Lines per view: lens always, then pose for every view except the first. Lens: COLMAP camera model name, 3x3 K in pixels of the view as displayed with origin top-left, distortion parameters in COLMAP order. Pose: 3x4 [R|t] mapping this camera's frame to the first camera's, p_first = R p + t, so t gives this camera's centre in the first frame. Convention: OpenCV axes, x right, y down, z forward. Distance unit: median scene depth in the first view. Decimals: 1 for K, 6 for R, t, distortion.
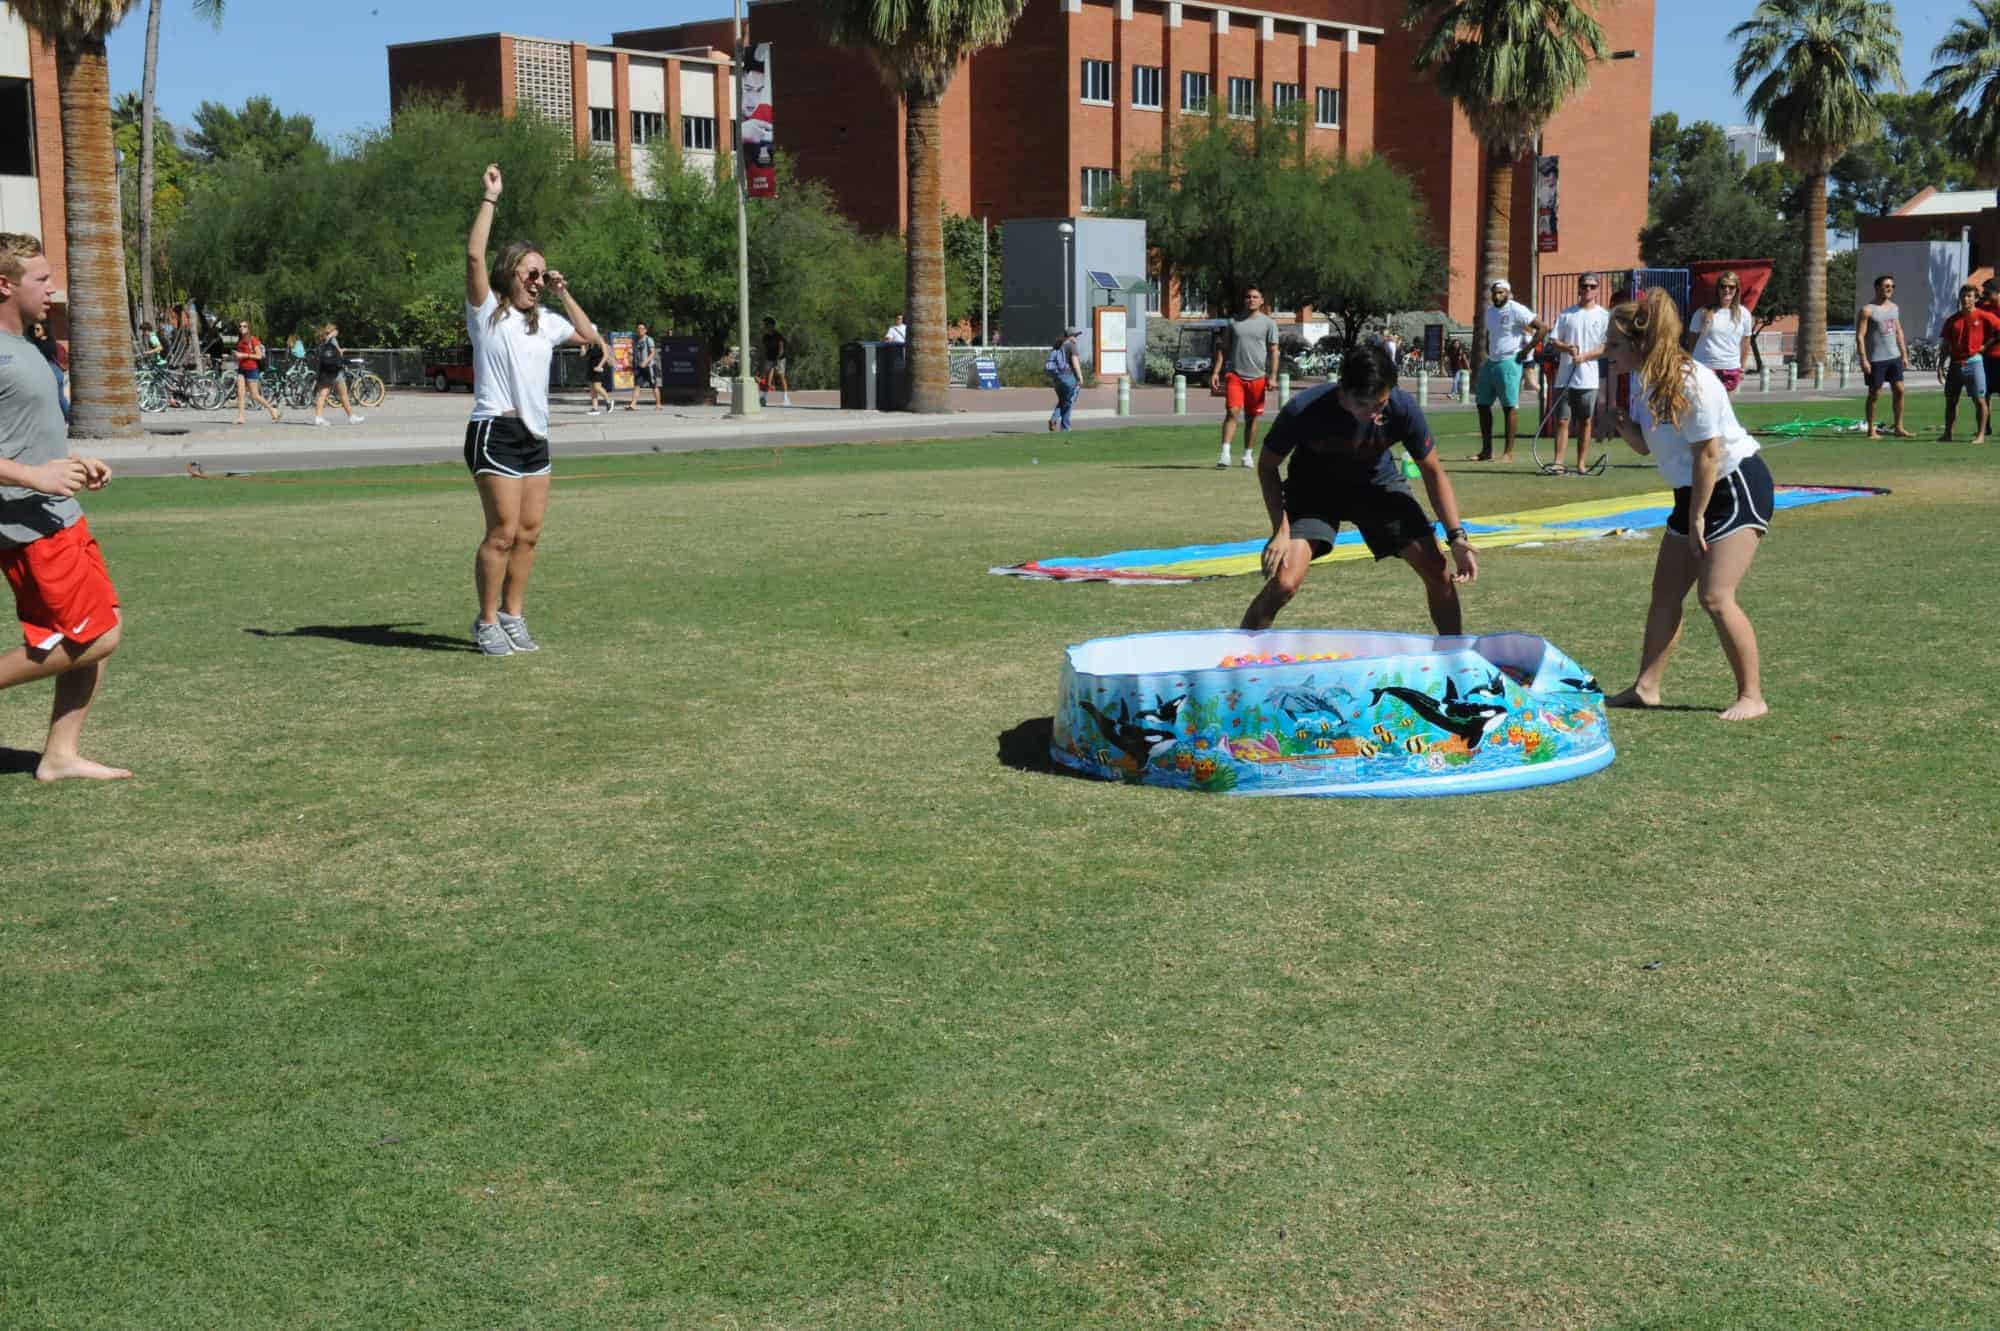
lens RADIAL K [[2546.9, 0, 1000.0], [0, 2546.9, 665.5], [0, 0, 1]] dist [0.119092, -0.006233]
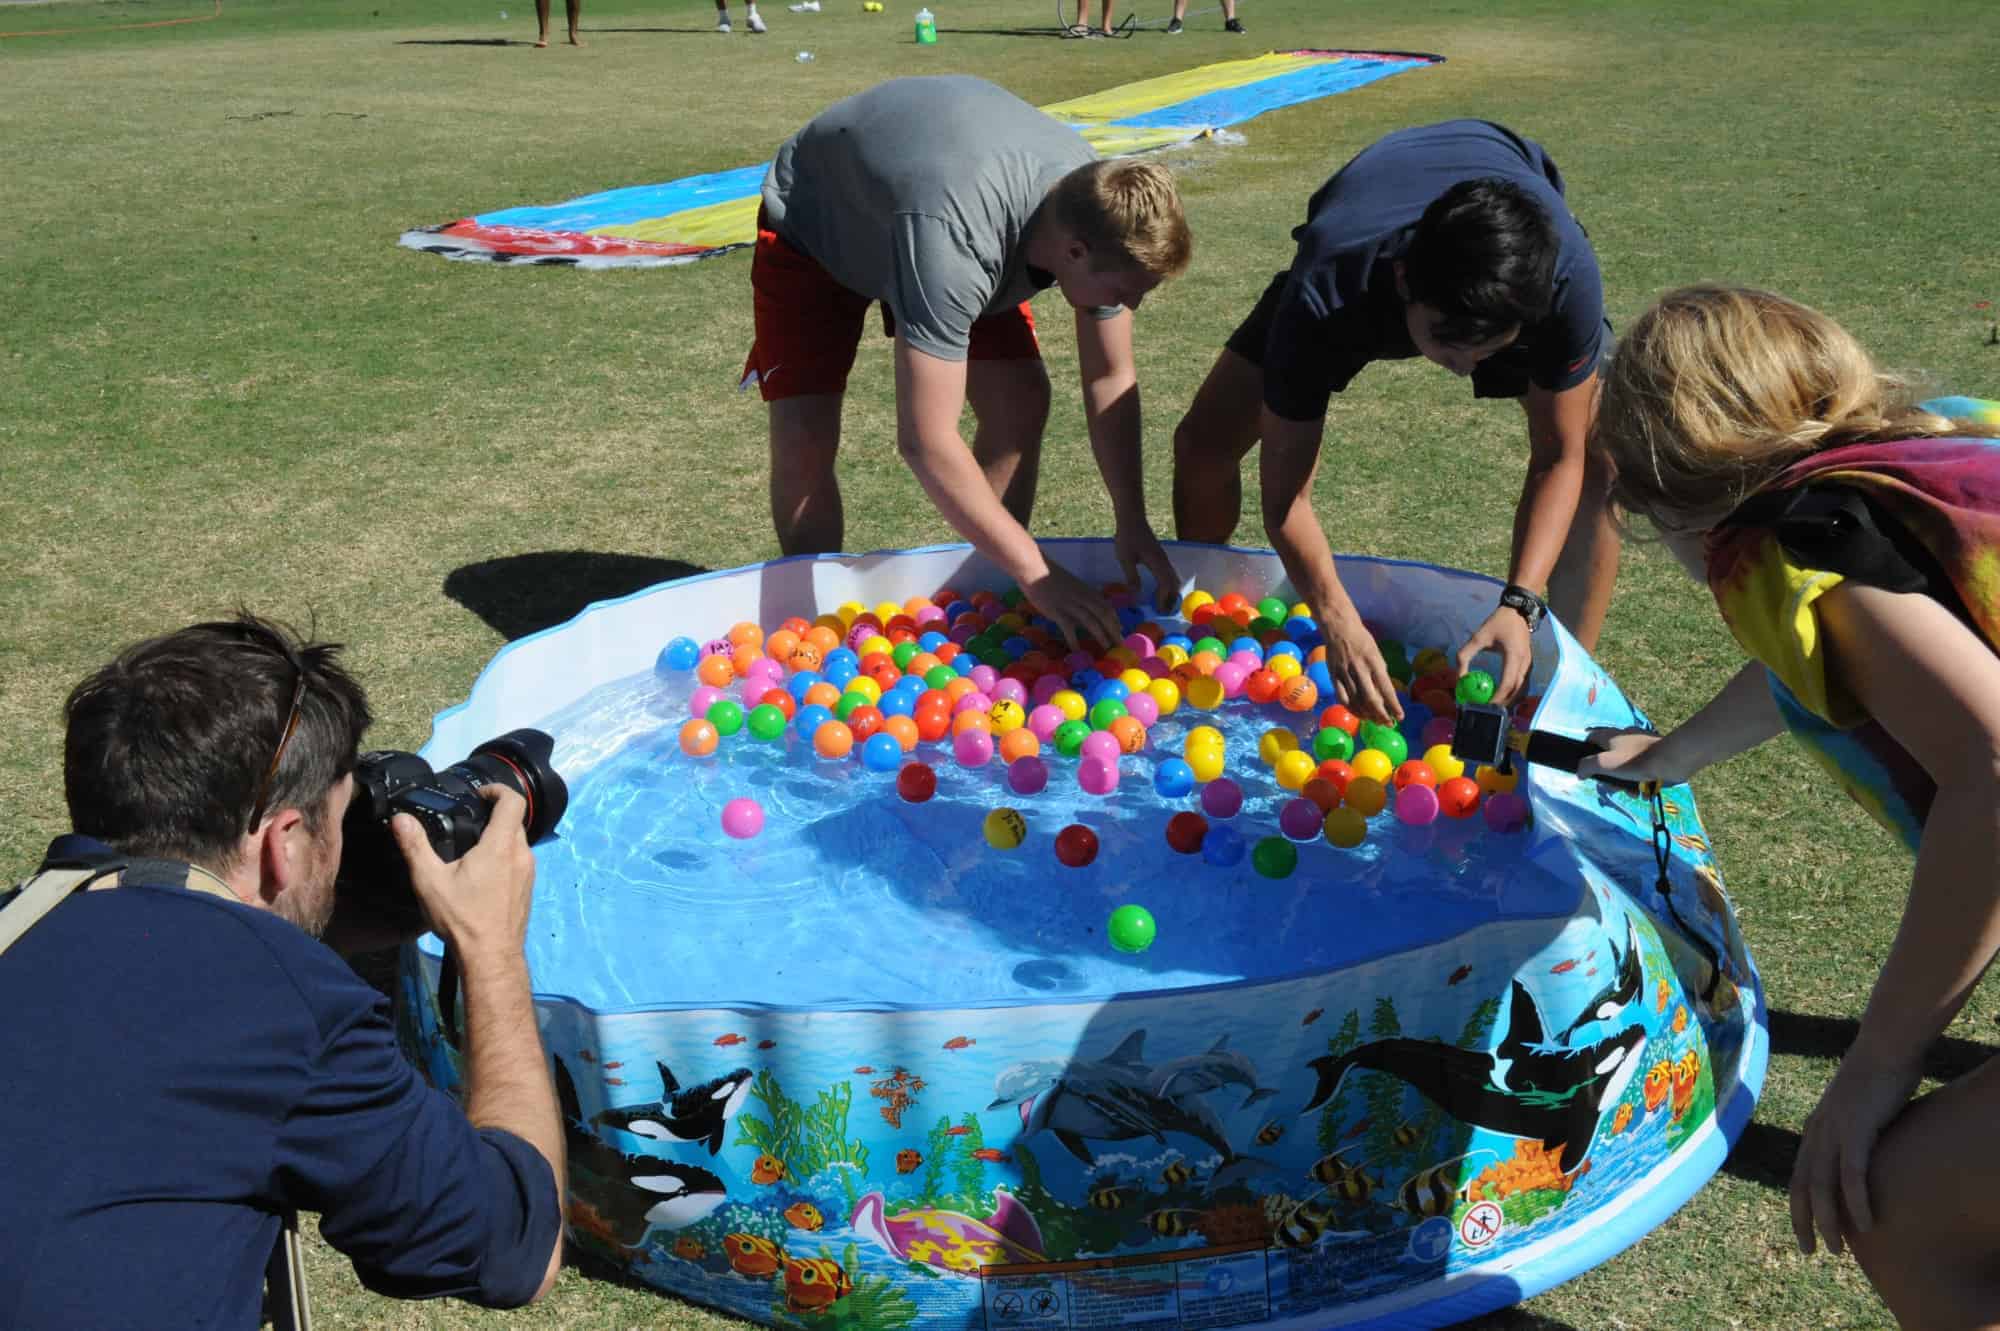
lens RADIAL K [[2063.0, 0, 998.6], [0, 2063.0, 640.1], [0, 0, 1]] dist [0.059308, -0.016339]
pose [[0.975150, -0.076641, 0.207866, 0.017751], [0.027576, 0.972950, 0.229364, -0.034946], [-0.219822, -0.217932, 0.950886, 0.250873]]
